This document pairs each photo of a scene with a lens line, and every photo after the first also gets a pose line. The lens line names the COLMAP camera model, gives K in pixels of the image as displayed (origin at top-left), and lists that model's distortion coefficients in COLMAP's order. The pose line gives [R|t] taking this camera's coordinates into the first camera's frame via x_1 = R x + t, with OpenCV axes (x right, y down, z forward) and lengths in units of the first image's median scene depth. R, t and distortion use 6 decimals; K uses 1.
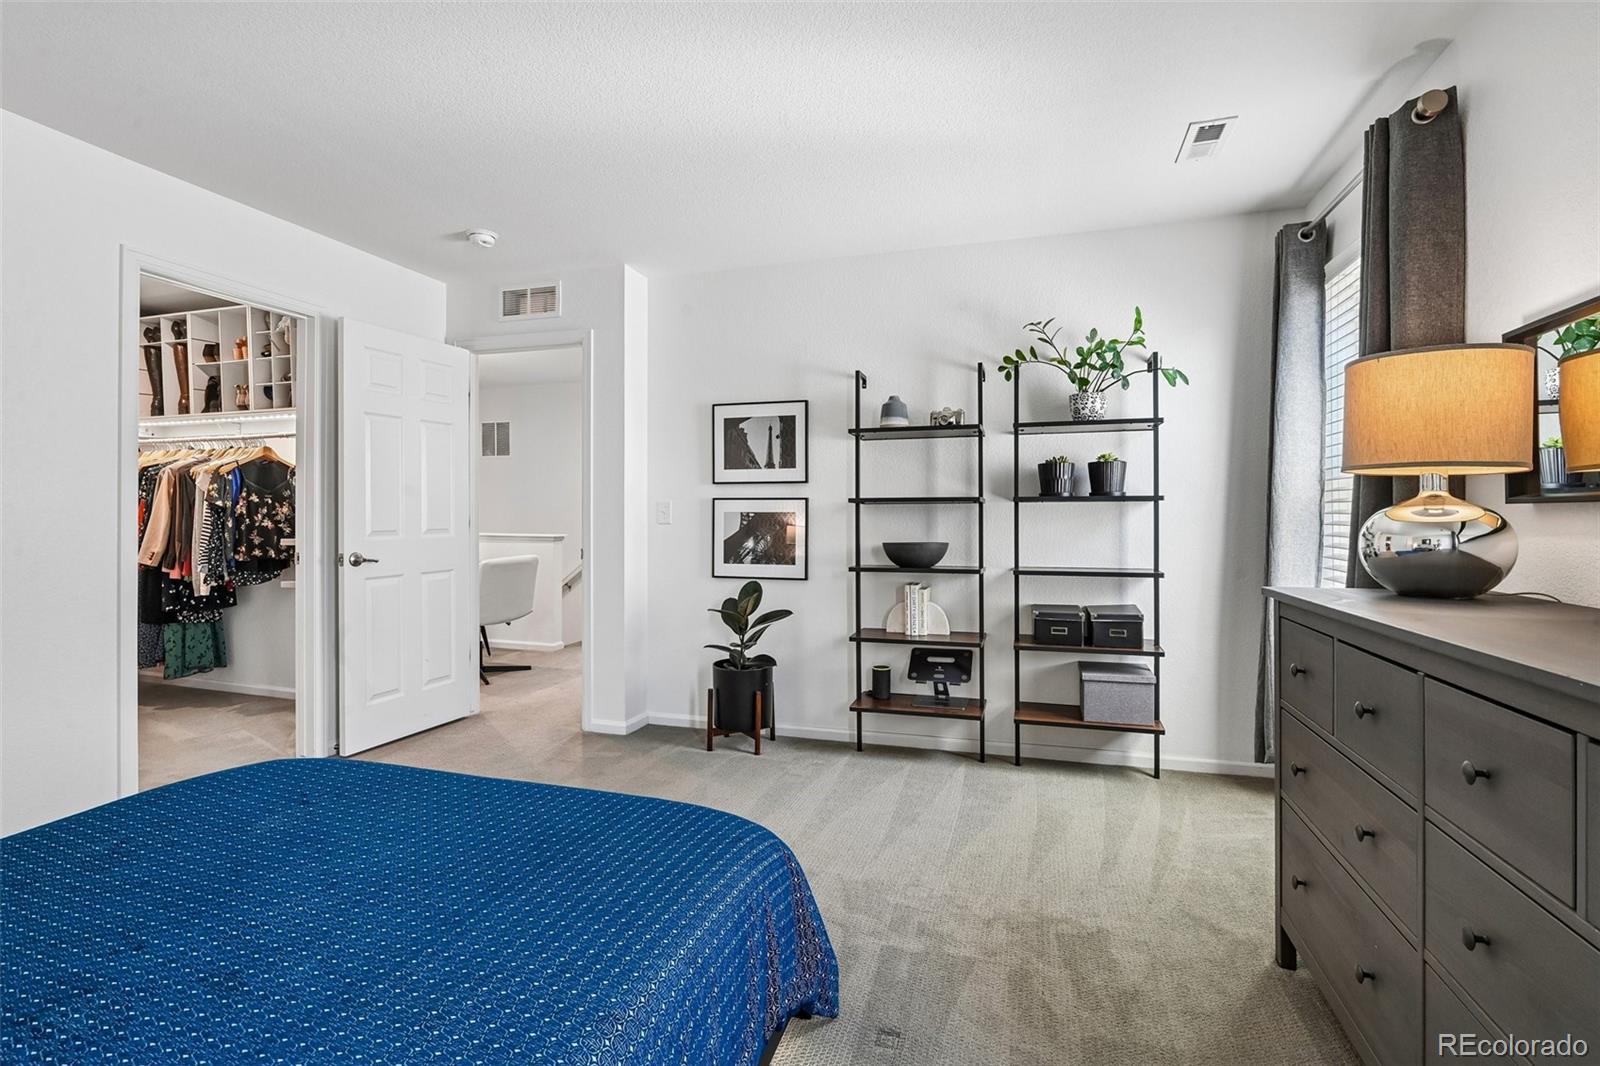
lens RADIAL K [[732.3, 0, 792.9], [0, 732.3, 525.9], [0, 0, 1]] dist [-0.010118, 0.000529]
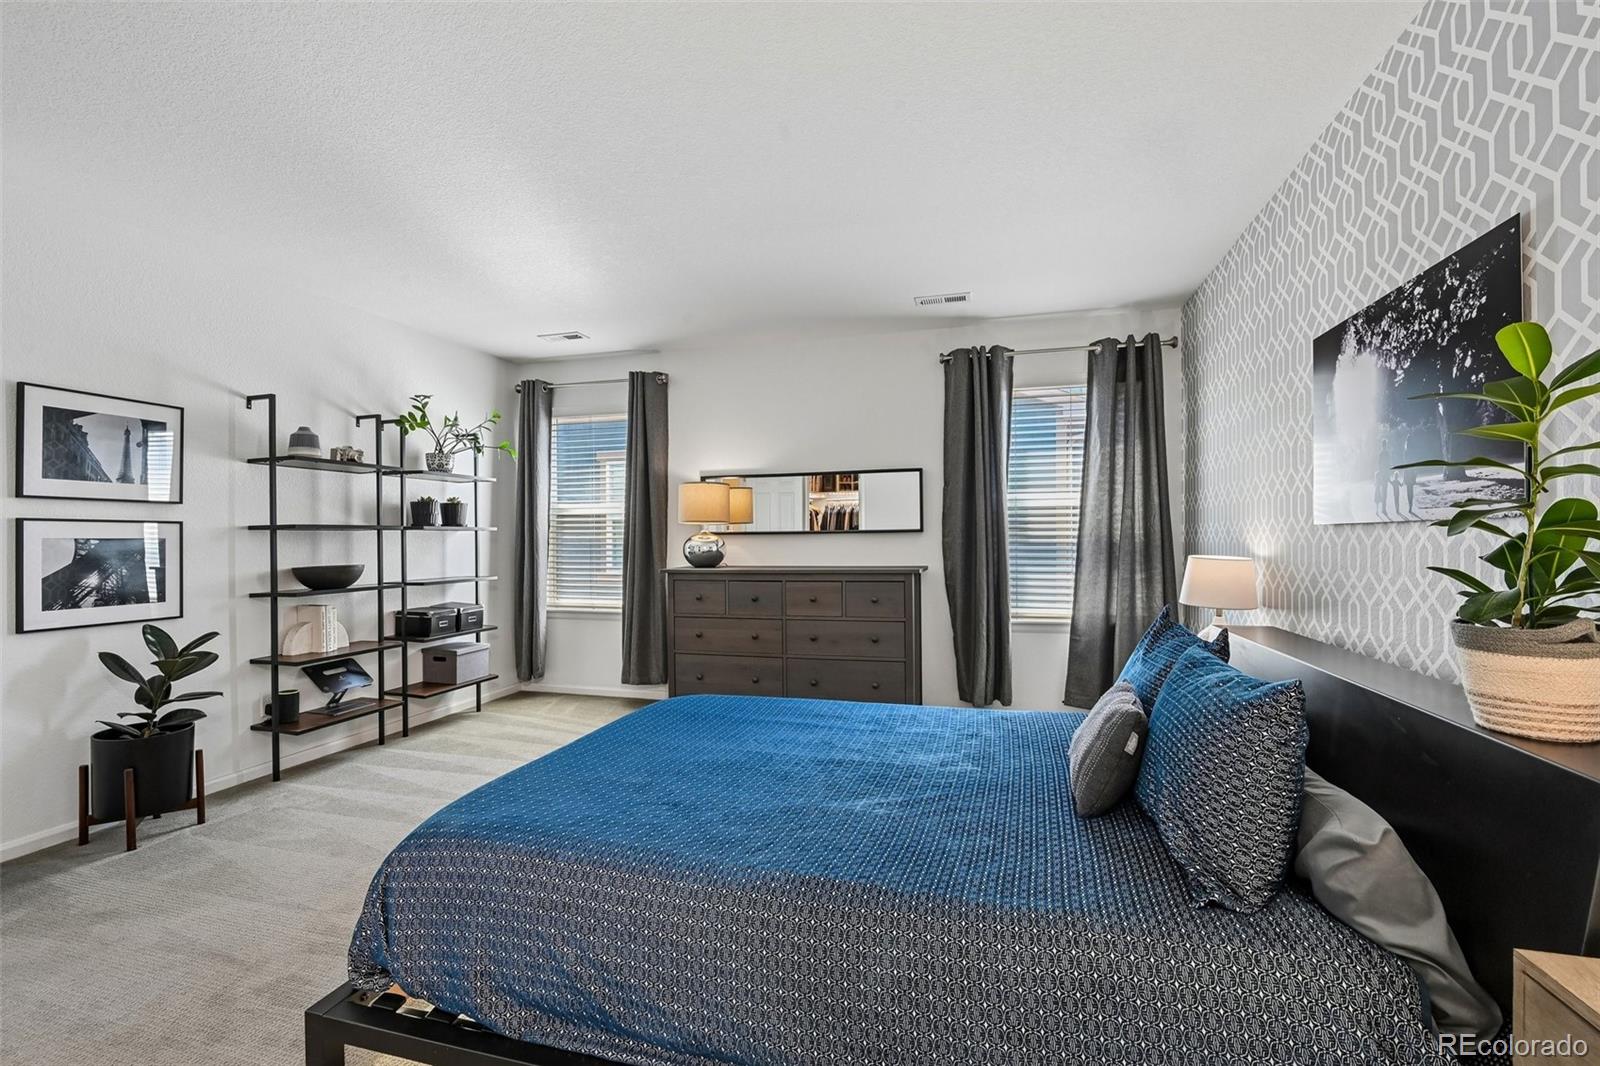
lens RADIAL K [[684.0, 0, 808.2], [0, 684.0, 531.7], [0, 0, 1]] dist [0.000556, 0.000210]
pose [[-0.019837, 0.004854, 0.999791, -0.853934], [0.016790, 0.999849, -0.004521, -0.010883], [-0.999662, 0.016697, -0.019915, 0.303747]]
